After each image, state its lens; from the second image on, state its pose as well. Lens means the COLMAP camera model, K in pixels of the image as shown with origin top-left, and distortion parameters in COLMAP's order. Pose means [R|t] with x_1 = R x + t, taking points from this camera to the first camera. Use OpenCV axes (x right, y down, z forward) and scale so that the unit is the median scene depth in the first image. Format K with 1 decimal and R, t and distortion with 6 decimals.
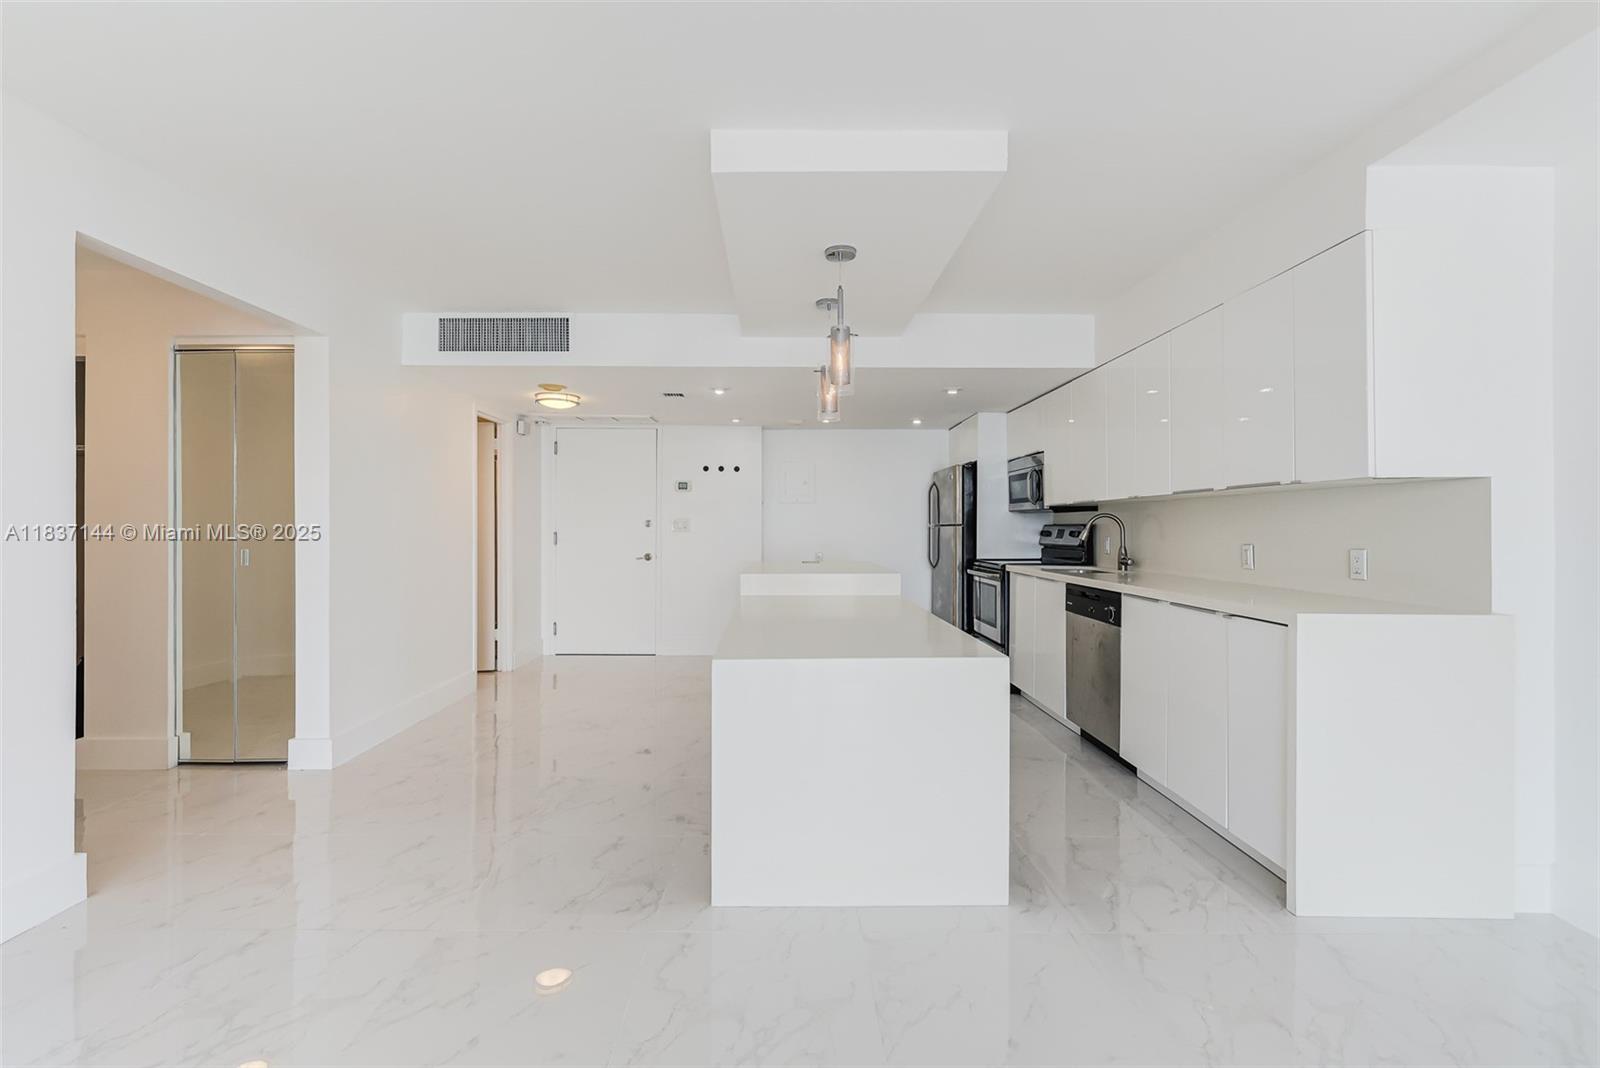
lens RADIAL K [[678.7, 0, 783.3], [0, 678.7, 526.7], [0, 0, 1]] dist [-0.002889, 0.000981]
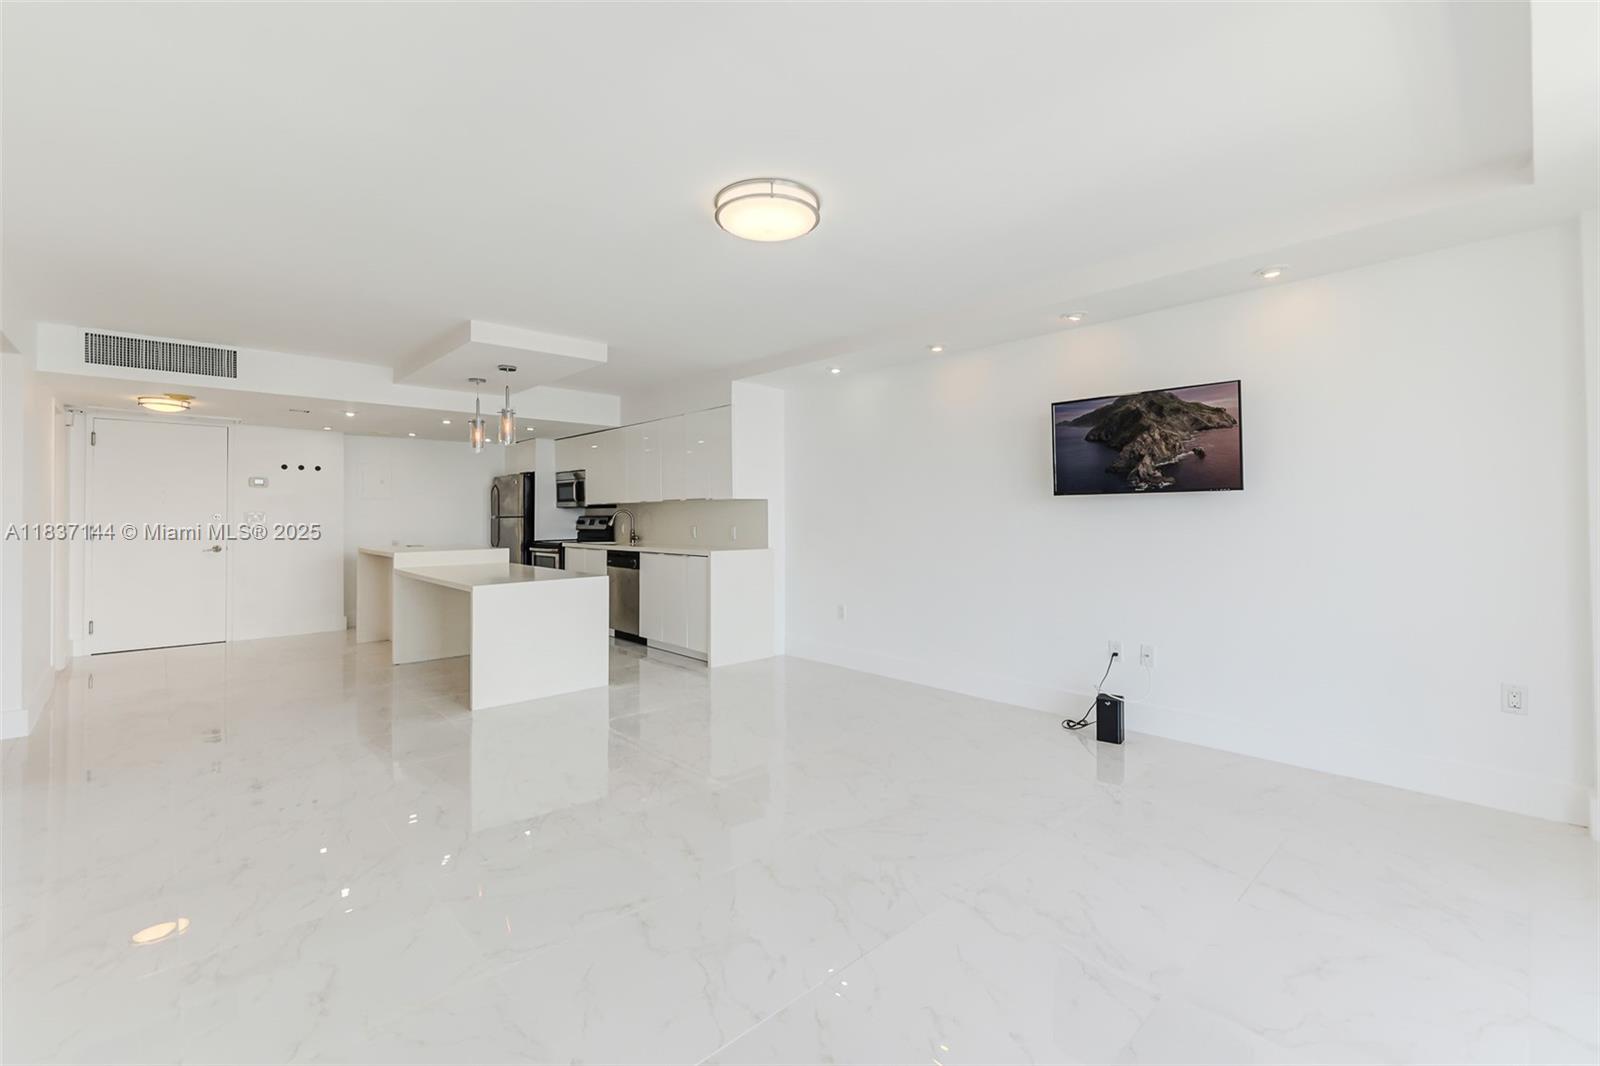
lens RADIAL K [[678.7, 0, 791.3], [0, 678.7, 509.4], [0, 0, 1]] dist [-0.002889, 0.000981]
pose [[0.730519, 0.002081, 0.682890, -0.343609], [0.005307, 0.999948, -0.008725, -0.003194], [-0.682872, 0.009998, 0.730470, -0.481513]]
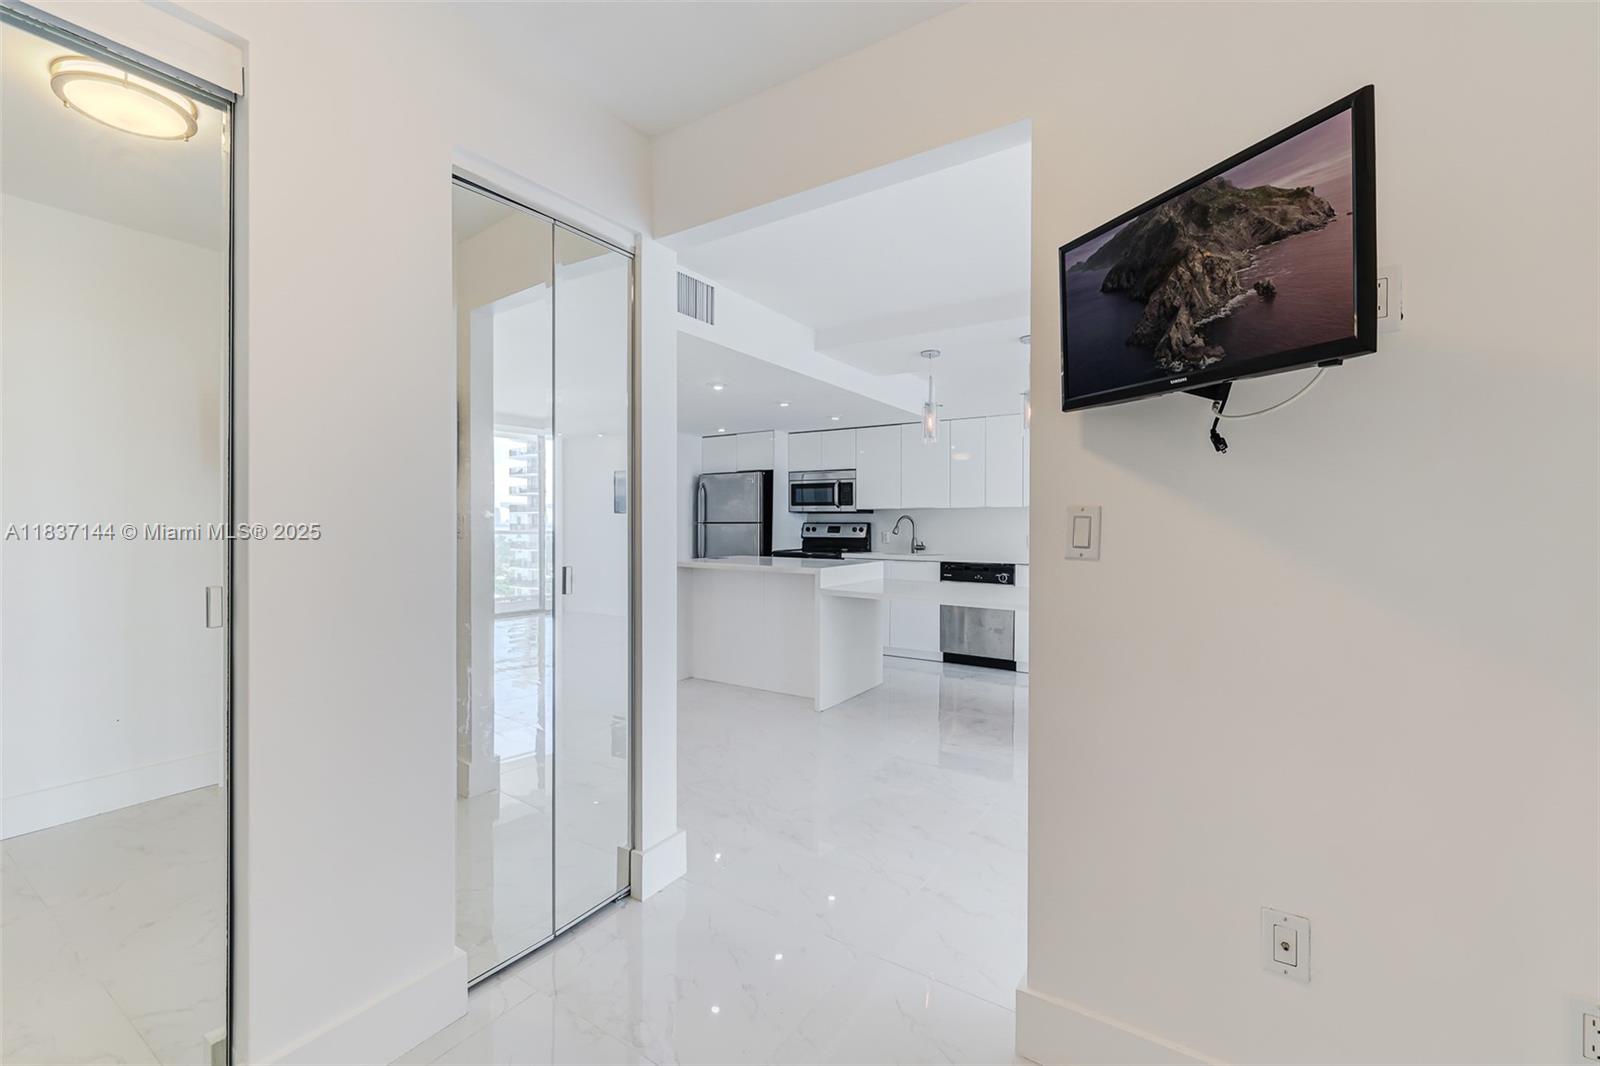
lens RADIAL K [[678.7, 0, 795.9], [0, 678.7, 521.3], [0, 0, 1]] dist [-0.002889, 0.000981]
pose [[0.547812, 0.004477, 0.836589, -0.814414], [-0.003783, 0.999989, -0.002873, -0.002031], [-0.836593, -0.001591, 0.547823, 0.351031]]
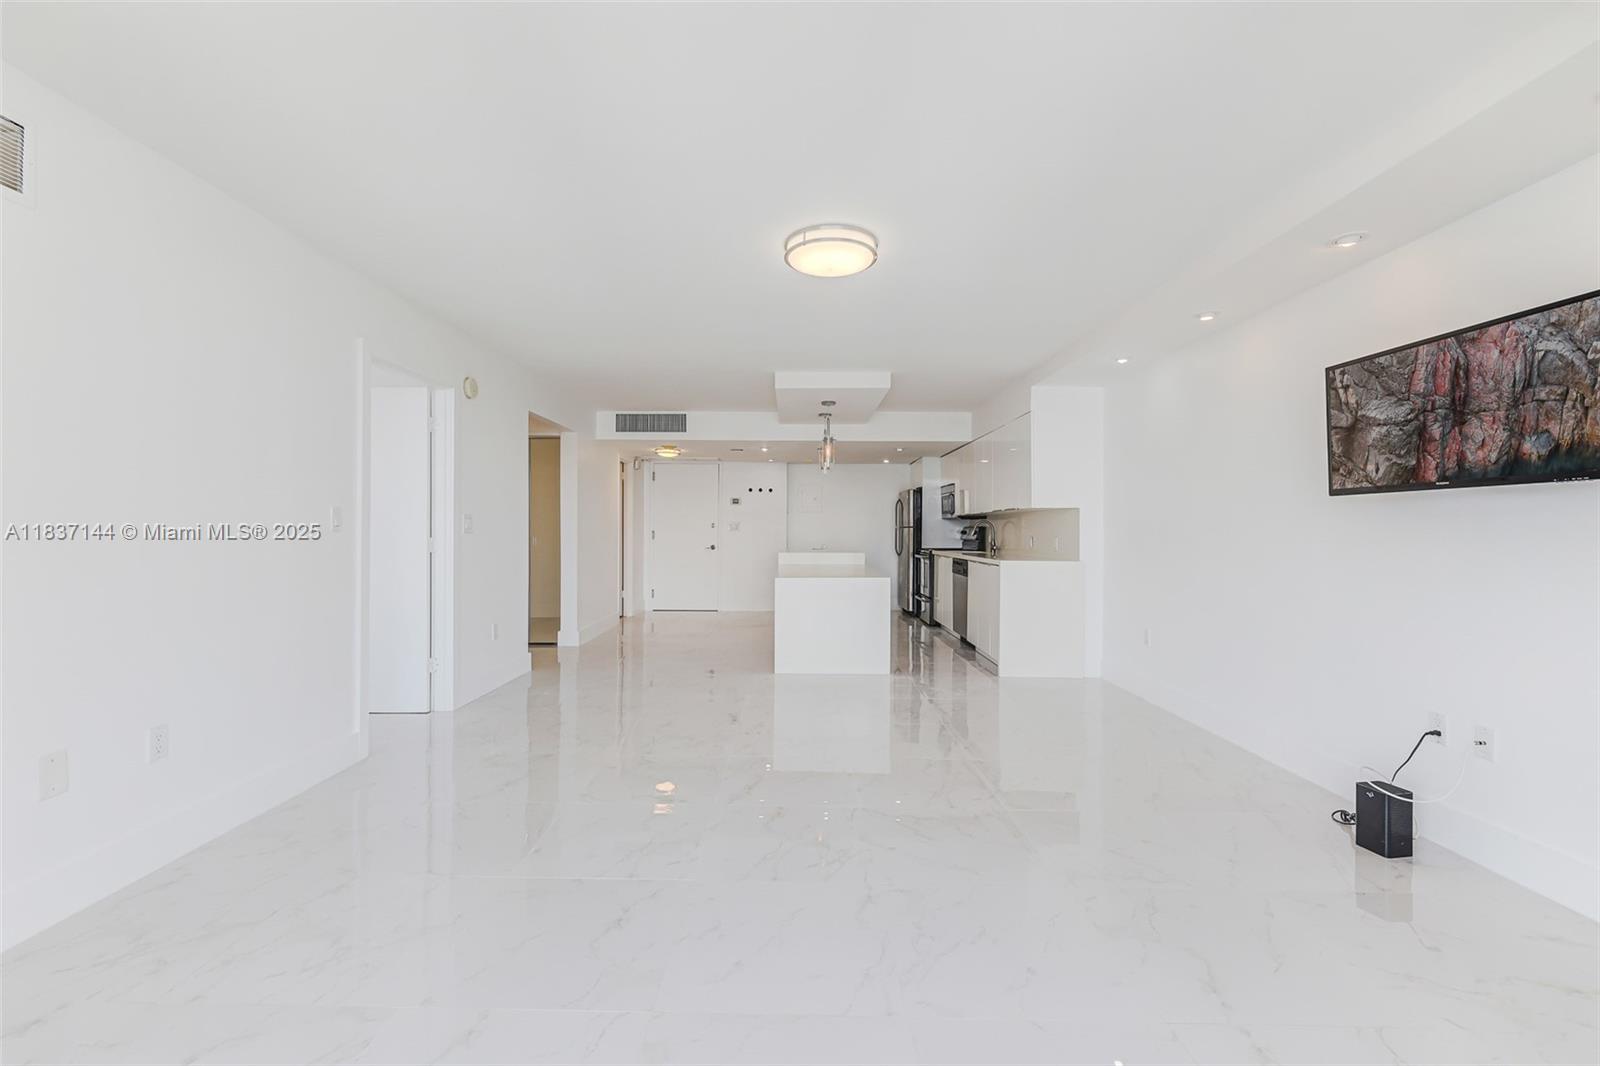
lens RADIAL K [[678.7, 0, 792.0], [0, 678.7, 527.6], [0, 0, 1]] dist [-0.002889, 0.000981]
pose [[0.999960, 0.003632, -0.008179, -0.008555], [-0.003665, 0.999986, -0.003917, 0.006707], [0.008164, 0.003947, 0.999959, -0.695622]]
